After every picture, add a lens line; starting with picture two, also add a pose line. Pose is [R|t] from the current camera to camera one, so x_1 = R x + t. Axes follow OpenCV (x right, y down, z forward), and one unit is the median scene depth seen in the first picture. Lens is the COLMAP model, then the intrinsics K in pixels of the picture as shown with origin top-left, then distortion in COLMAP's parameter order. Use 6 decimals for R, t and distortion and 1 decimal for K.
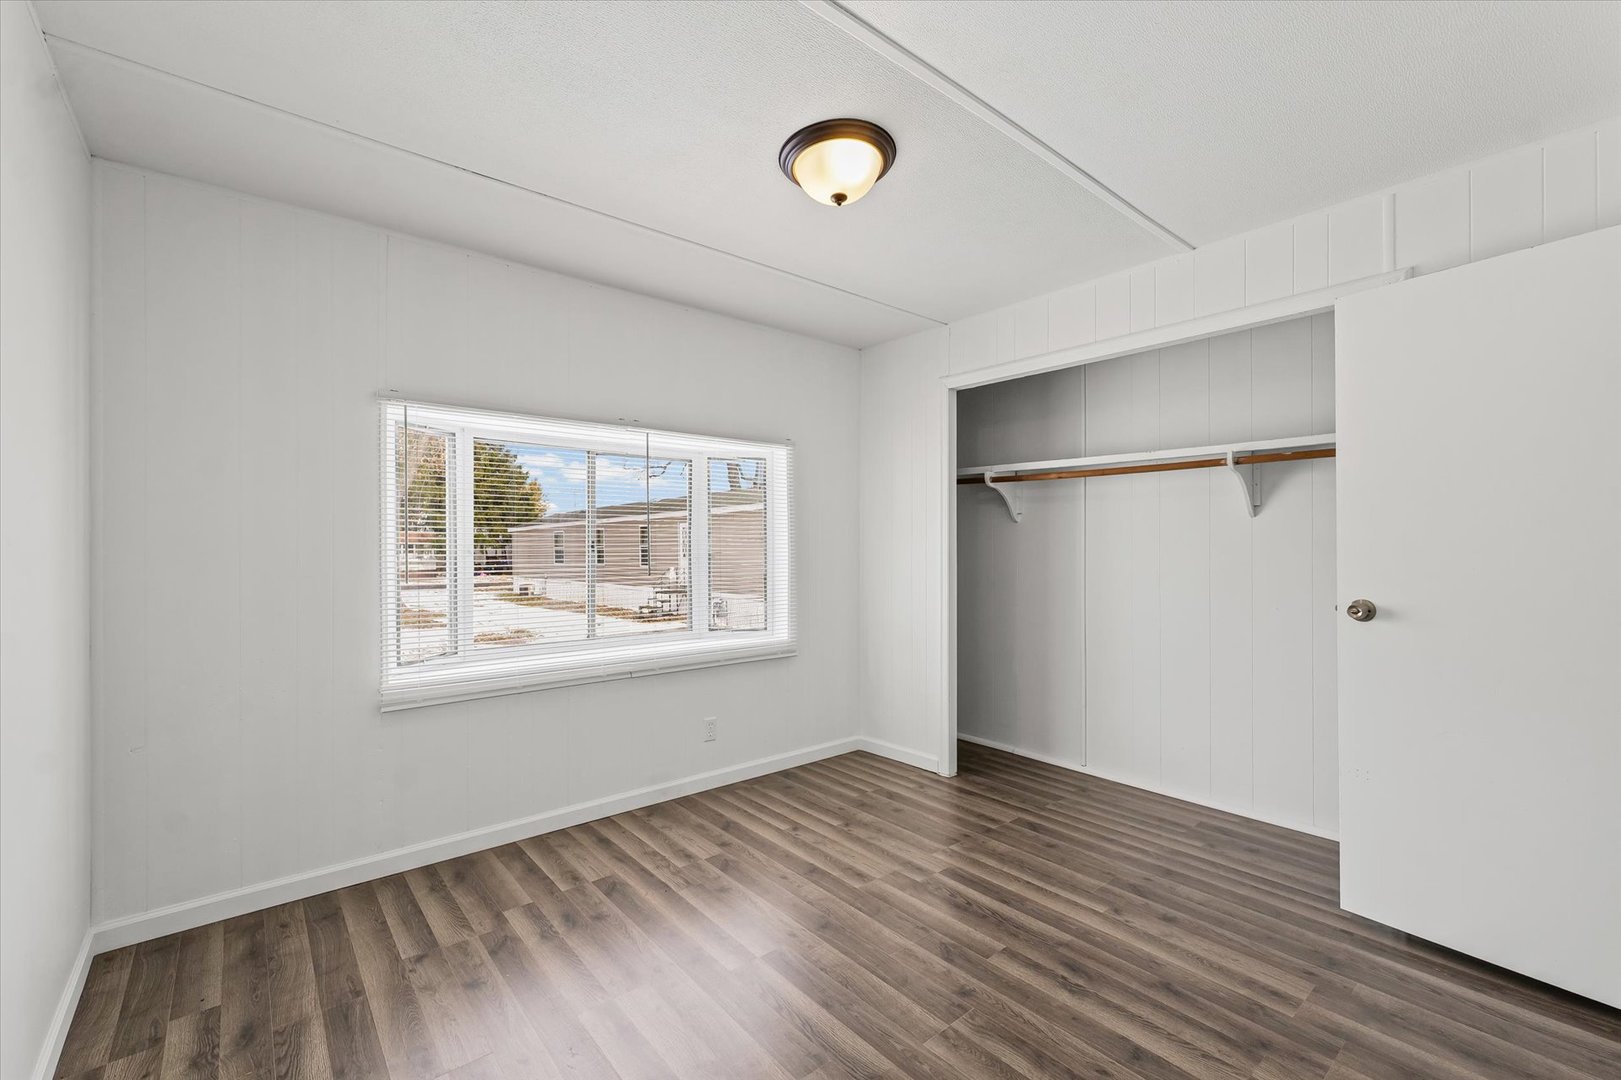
lens RADIAL K [[662.0, 0, 807.7], [0, 662.0, 546.6], [0, 0, 1]] dist [-0.002329, -0.000294]
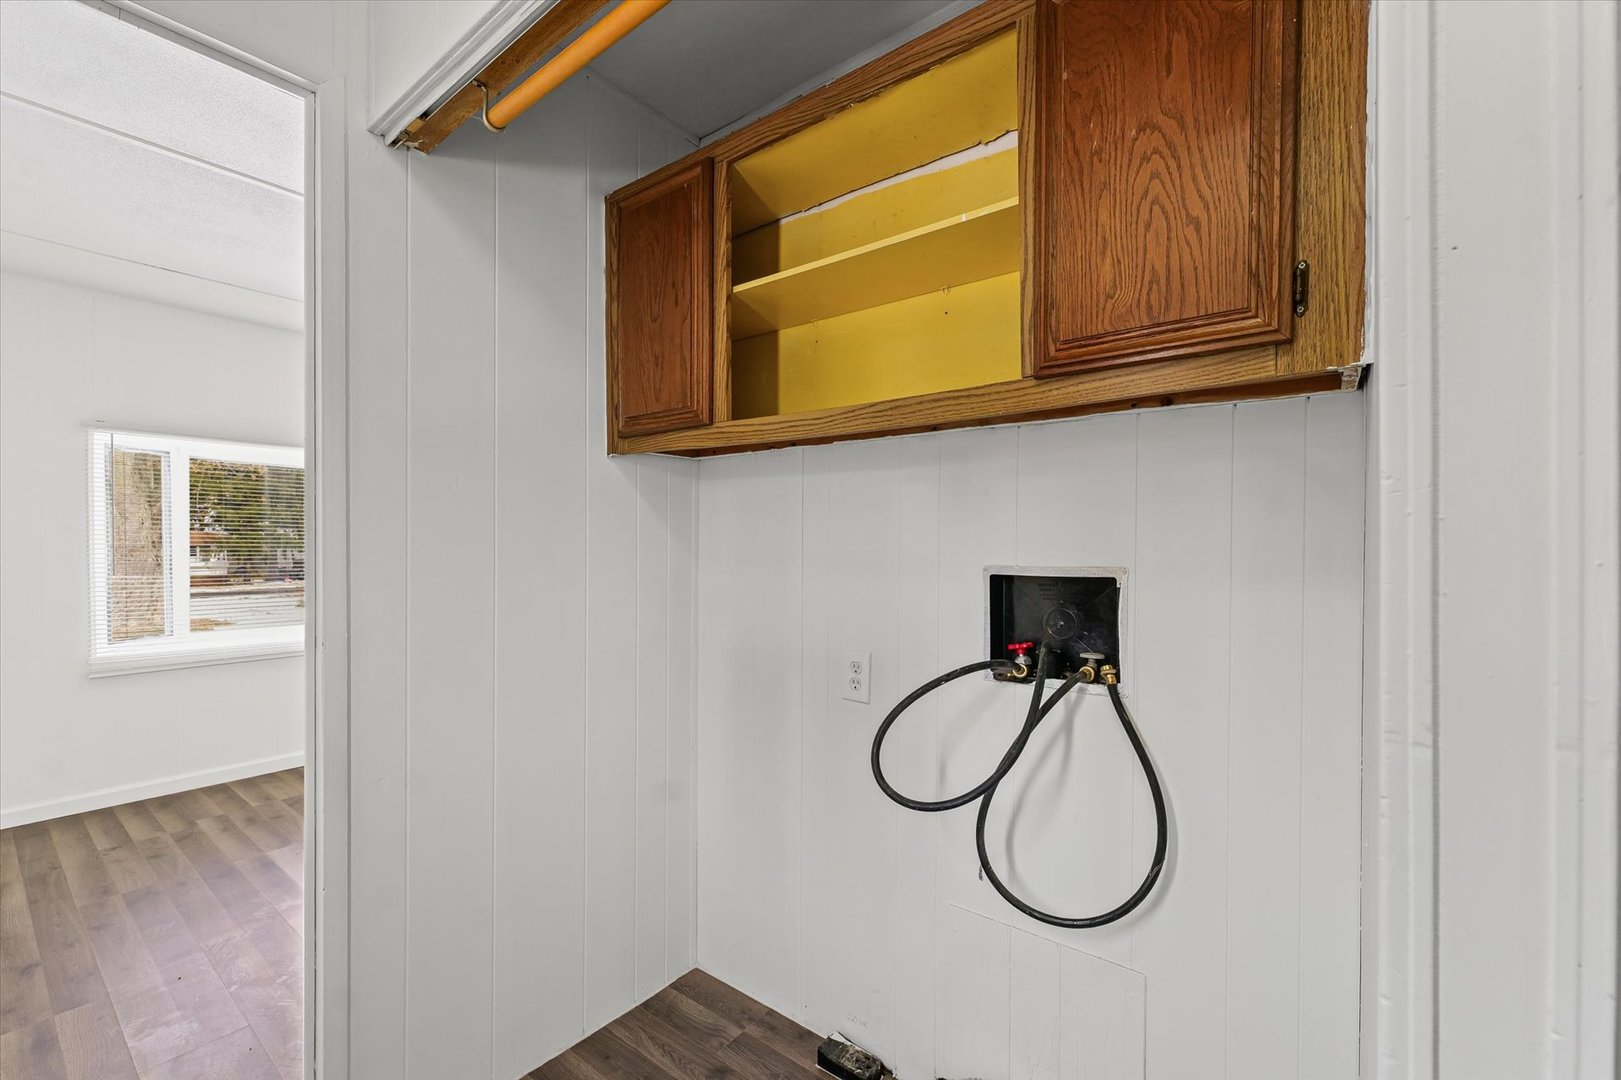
lens RADIAL K [[662.0, 0, 803.5], [0, 662.0, 547.0], [0, 0, 1]] dist [-0.002329, -0.000294]
pose [[0.979049, 0.001197, 0.203622, 0.470476], [-0.000583, 0.999995, -0.003076, 0.010292], [-0.203625, 0.002893, 0.979045, -0.553492]]
